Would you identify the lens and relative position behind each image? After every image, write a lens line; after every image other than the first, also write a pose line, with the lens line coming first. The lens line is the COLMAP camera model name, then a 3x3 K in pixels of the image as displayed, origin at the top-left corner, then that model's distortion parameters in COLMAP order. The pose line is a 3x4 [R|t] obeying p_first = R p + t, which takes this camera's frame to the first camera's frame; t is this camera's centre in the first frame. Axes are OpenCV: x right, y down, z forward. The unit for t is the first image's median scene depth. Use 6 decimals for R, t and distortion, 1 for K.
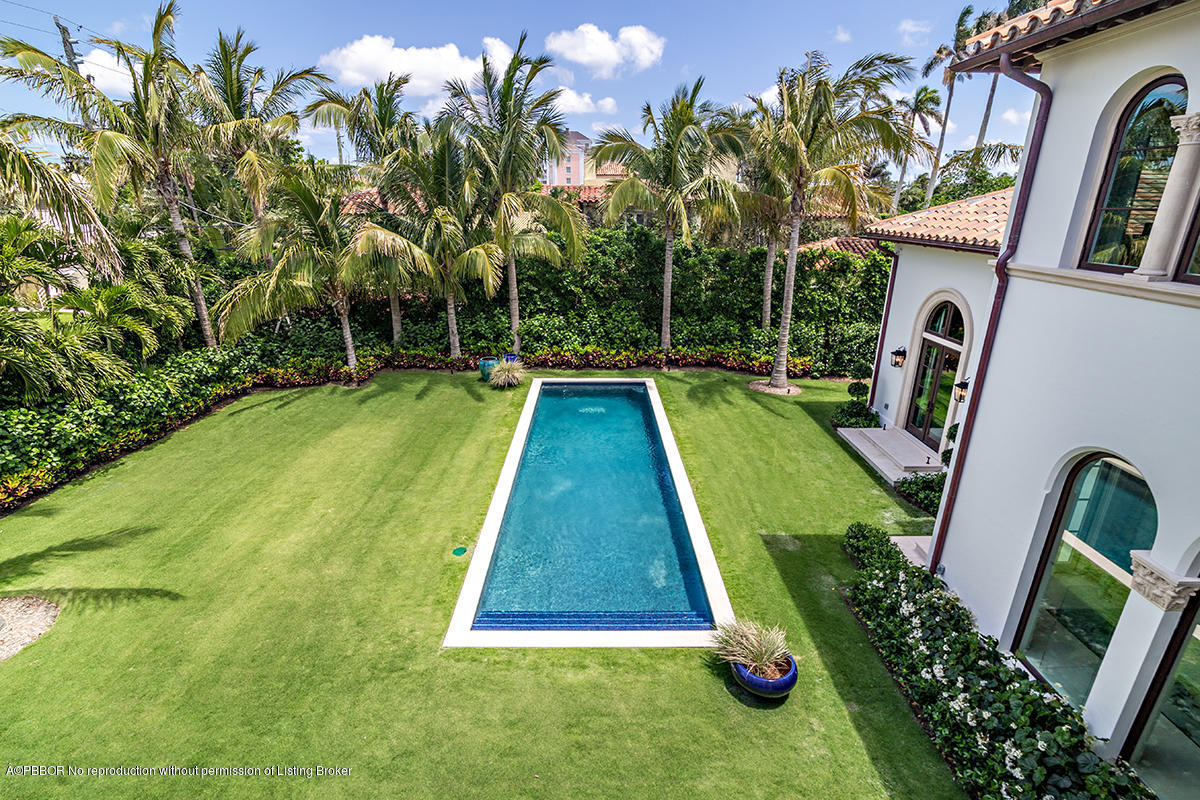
lens RADIAL K [[556.0, 0, 605.9], [0, 556.0, 406.4], [0, 0, 1]] dist [-0.016524, 0.001537]
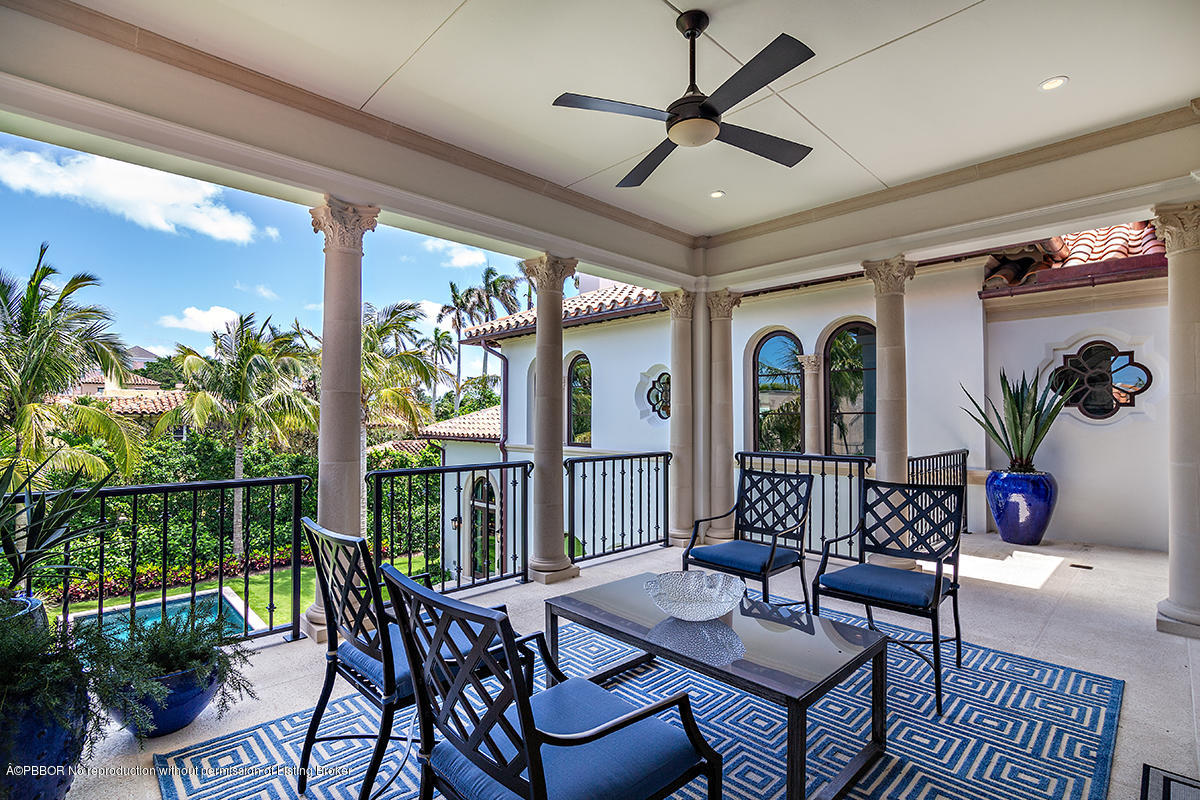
lens RADIAL K [[556.0, 0, 603.8], [0, 556.0, 403.2], [0, 0, 1]] dist [-0.016524, 0.001537]
pose [[0.723984, 0.009954, 0.689745, -0.111819], [0.241156, 0.933151, -0.266594, 0.067666], [-0.646290, 0.359346, 0.673186, -0.185202]]
